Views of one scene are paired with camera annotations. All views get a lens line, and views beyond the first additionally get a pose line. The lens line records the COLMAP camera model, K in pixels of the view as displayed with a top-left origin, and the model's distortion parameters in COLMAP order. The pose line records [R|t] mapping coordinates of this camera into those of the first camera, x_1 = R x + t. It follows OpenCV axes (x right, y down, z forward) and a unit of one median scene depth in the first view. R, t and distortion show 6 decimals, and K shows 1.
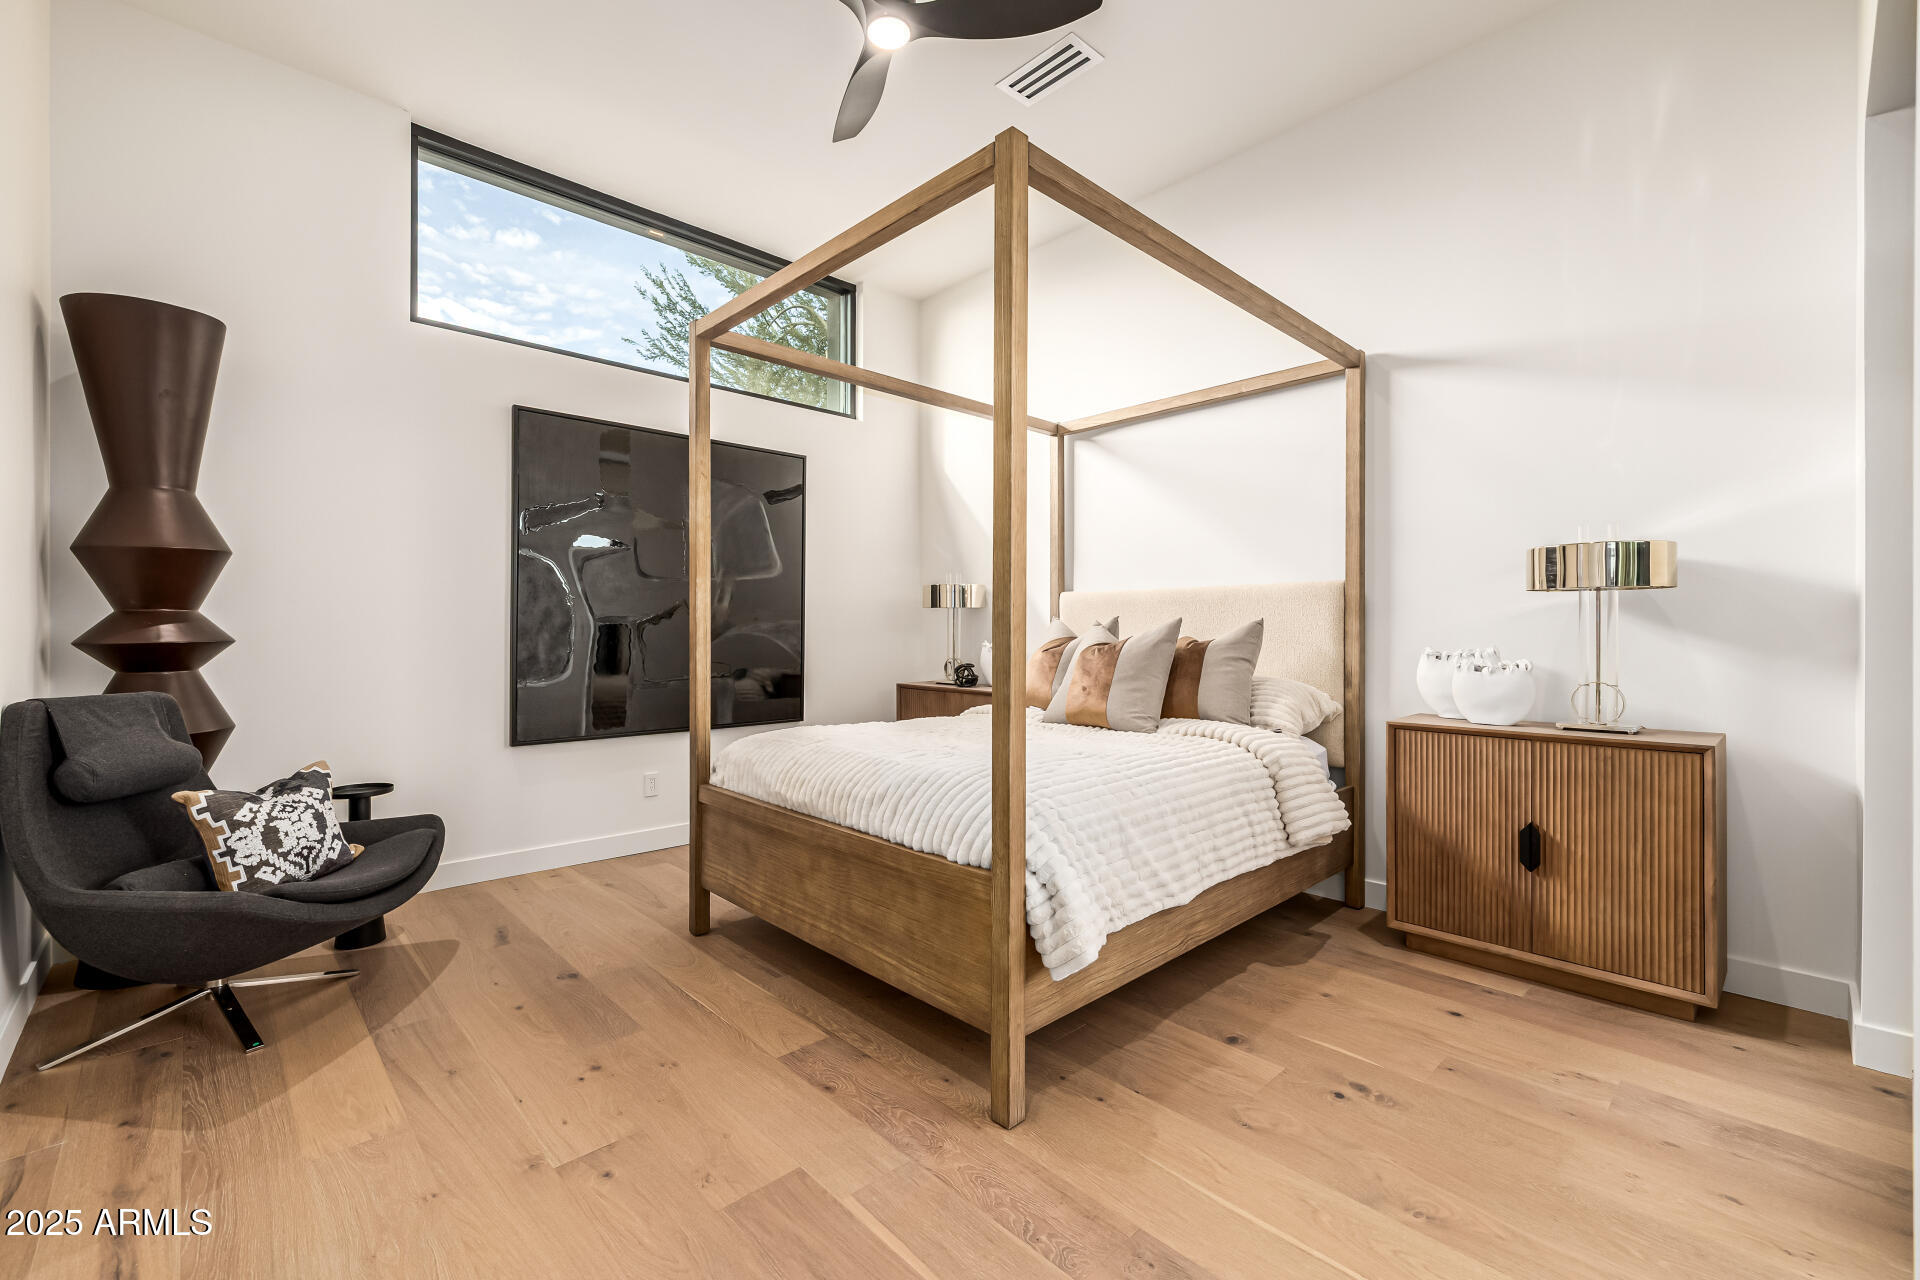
lens RADIAL K [[808.4, 0, 953.3], [0, 808.4, 632.5], [0, 0, 1]] dist [0.002564, -0.000075]
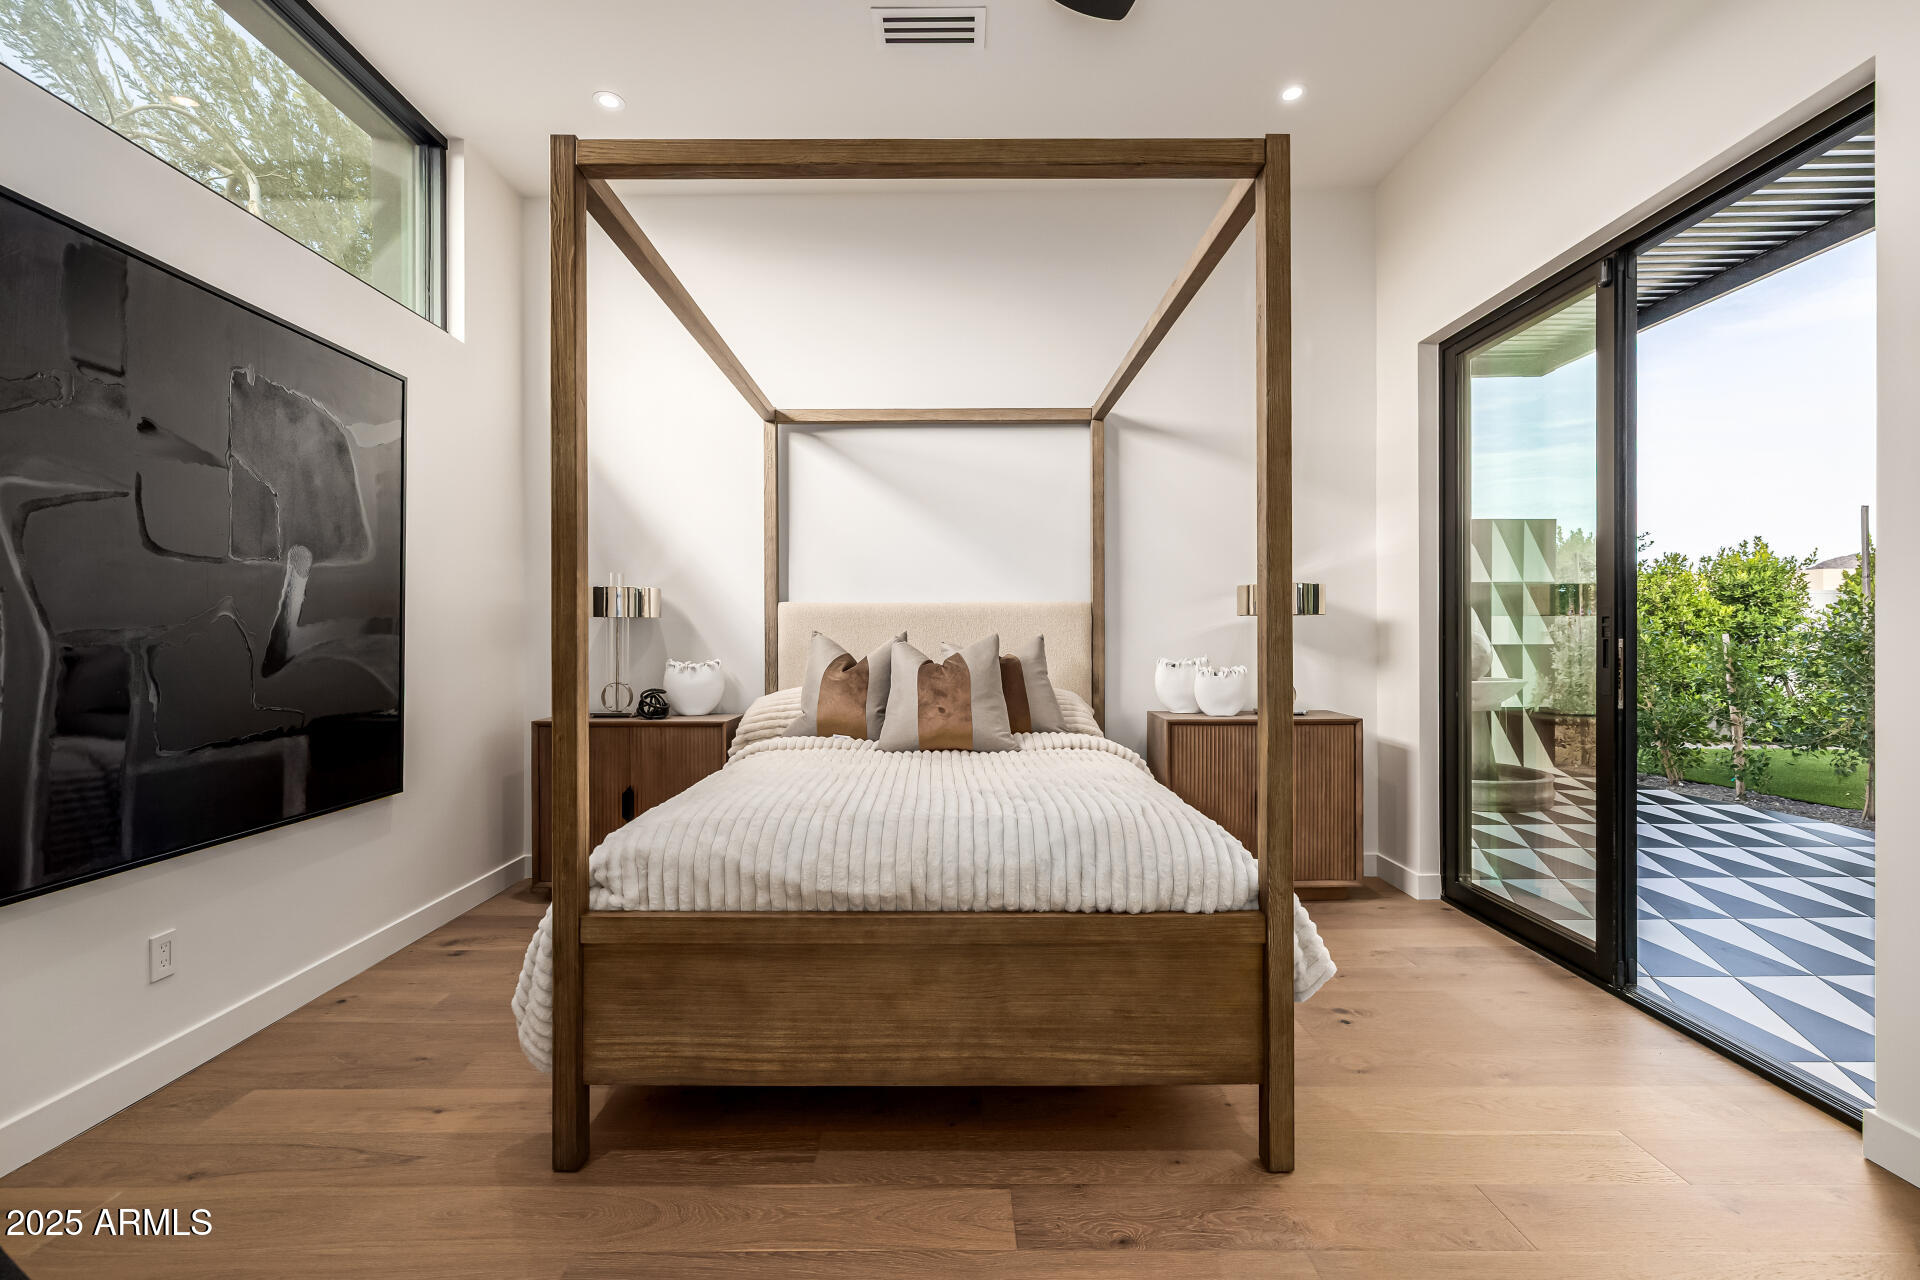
lens RADIAL K [[808.4, 0, 955.3], [0, 808.4, 638.3], [0, 0, 1]] dist [0.002564, -0.000075]
pose [[0.685560, -0.005156, 0.727998, -0.613878], [0.005955, 0.999981, 0.001474, -0.017830], [-0.727992, 0.003325, 0.685577, 0.424964]]
